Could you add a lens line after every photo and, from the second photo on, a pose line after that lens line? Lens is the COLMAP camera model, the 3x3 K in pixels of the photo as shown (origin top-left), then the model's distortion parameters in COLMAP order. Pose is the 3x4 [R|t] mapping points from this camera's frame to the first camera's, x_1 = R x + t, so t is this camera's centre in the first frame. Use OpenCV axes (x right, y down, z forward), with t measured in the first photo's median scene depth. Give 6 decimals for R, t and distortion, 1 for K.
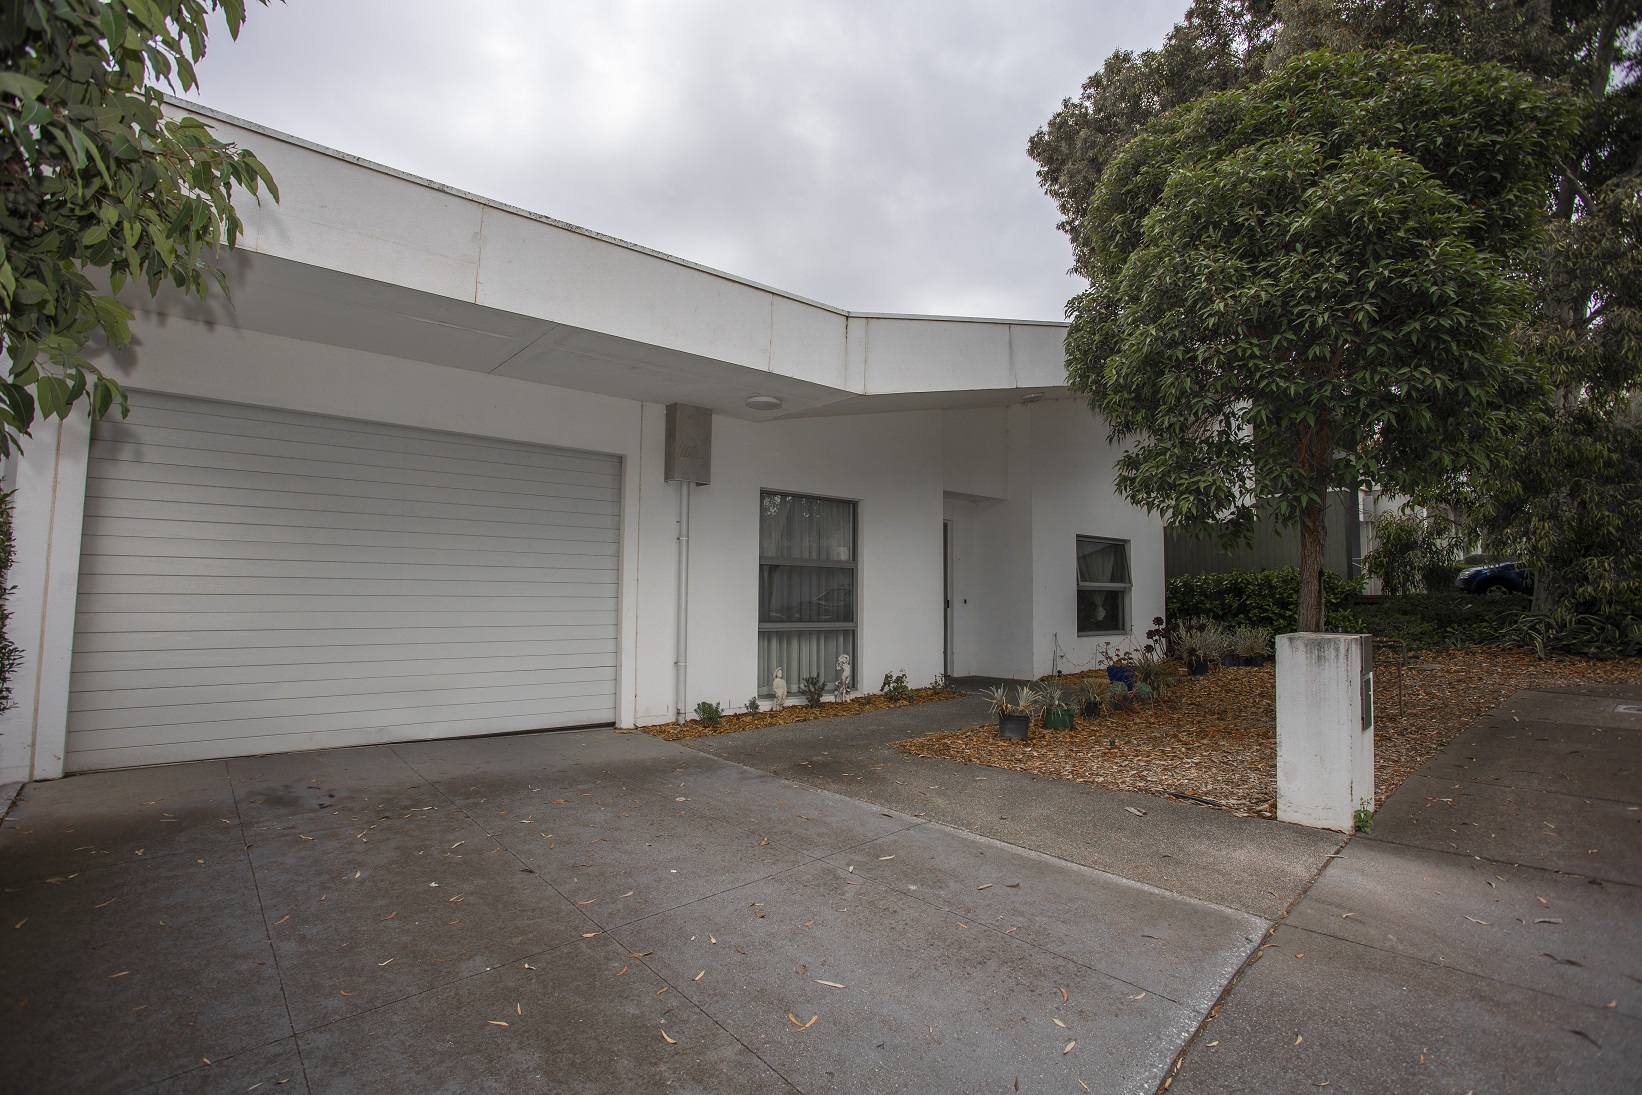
lens RADIAL K [[786.3, 0, 820.5], [0, 786.3, 541.4], [0, 0, 1]] dist [-0.072137, 0.031284]
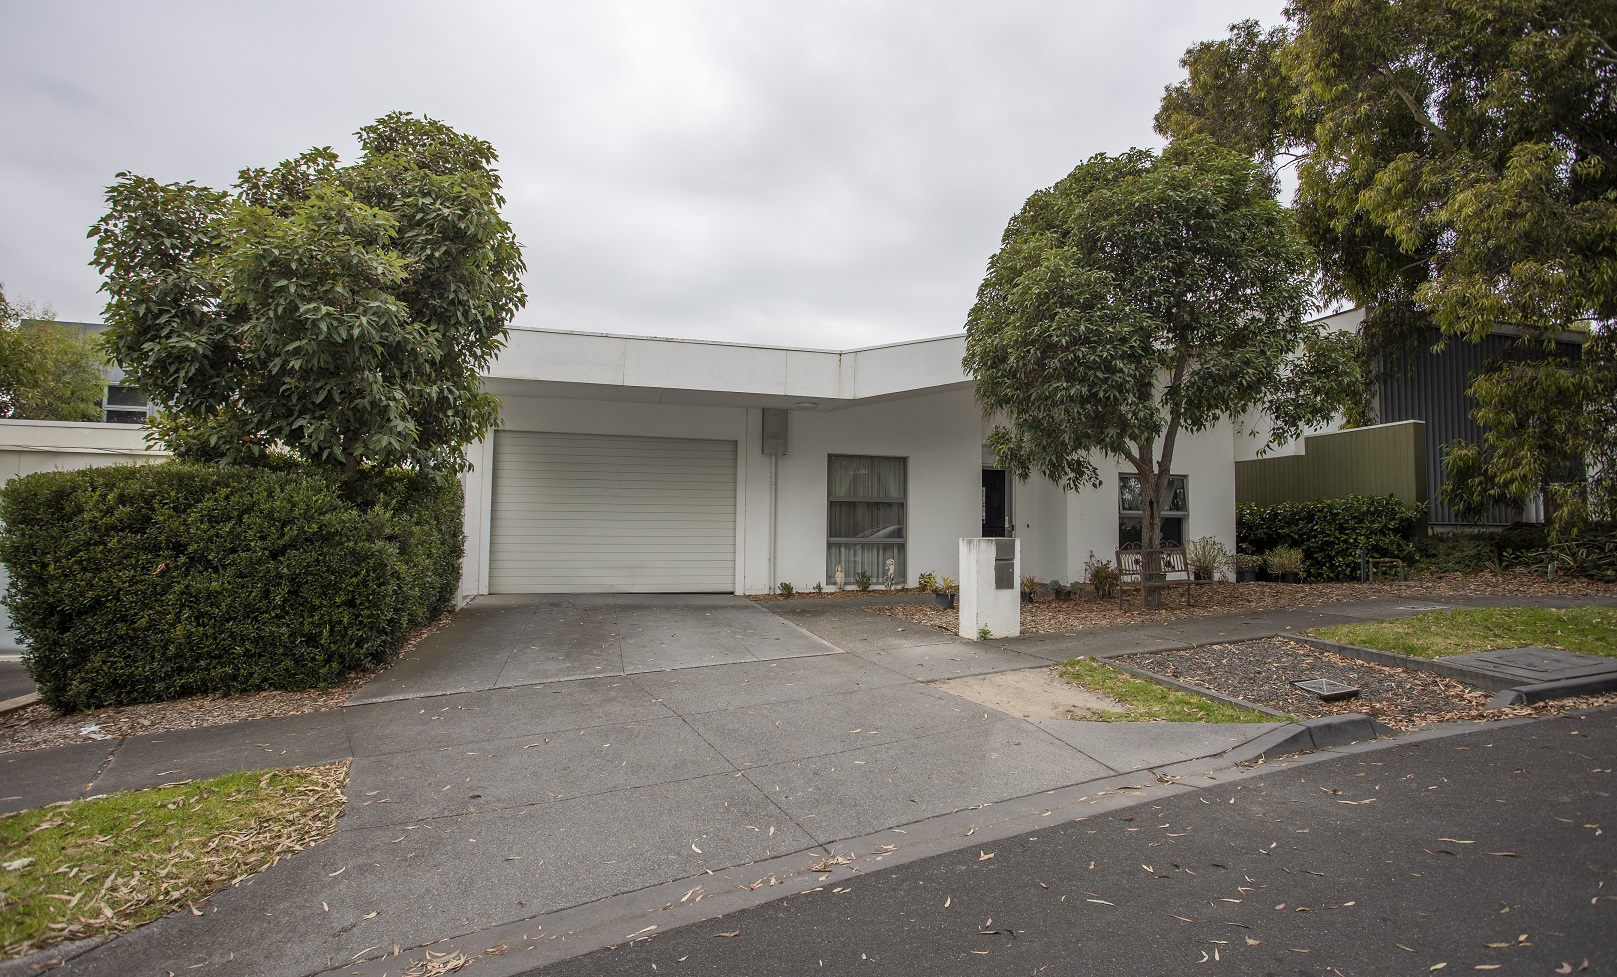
lens RADIAL K [[794.0, 0, 822.0], [0, 794.0, 487.9], [0, 0, 1]] dist [-0.068741, 0.000116]
pose [[0.907177, -0.020376, -0.420254, 0.844451], [0.027301, 0.999572, 0.010470, -0.021754], [0.419861, -0.020972, 0.907346, -0.677911]]
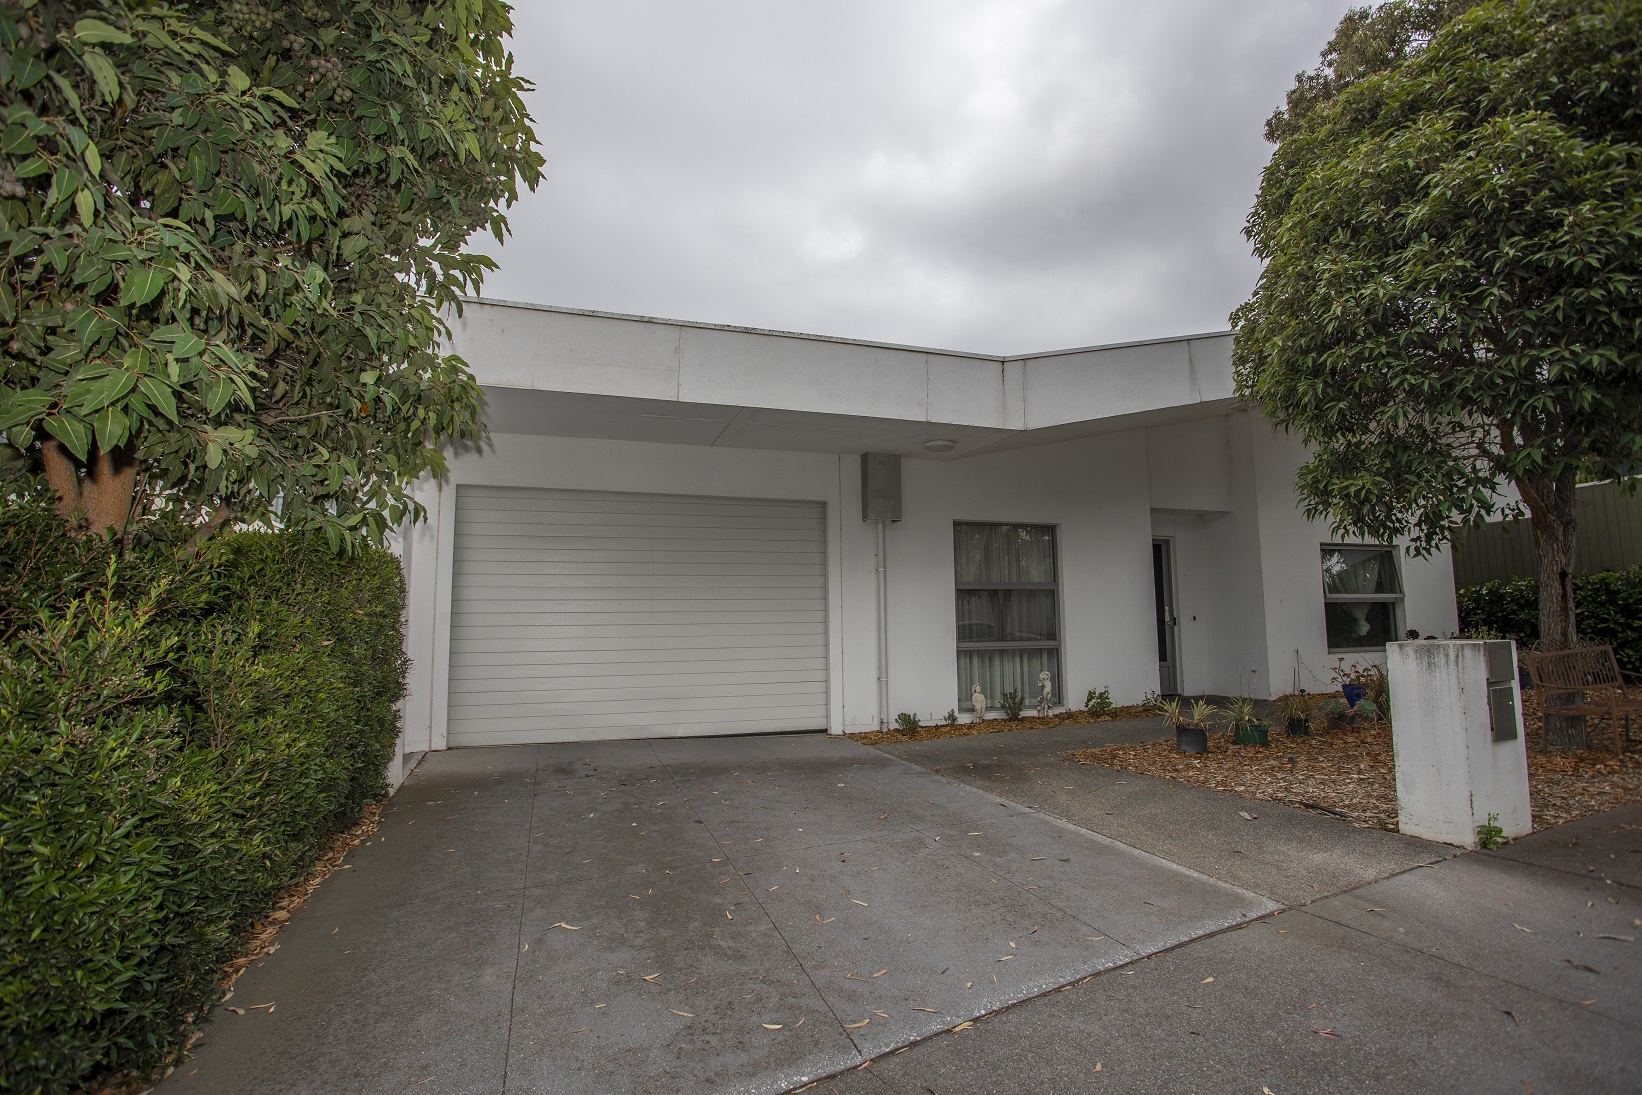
lens RADIAL K [[788.8, 0, 824.3], [0, 788.8, 537.8], [0, 0, 1]] dist [-0.074411, 0.033667]
pose [[0.929930, -0.060873, -0.362663, 0.221144], [0.046683, 0.997767, -0.047771, 0.001808], [0.364761, 0.027494, 0.930695, -0.134901]]
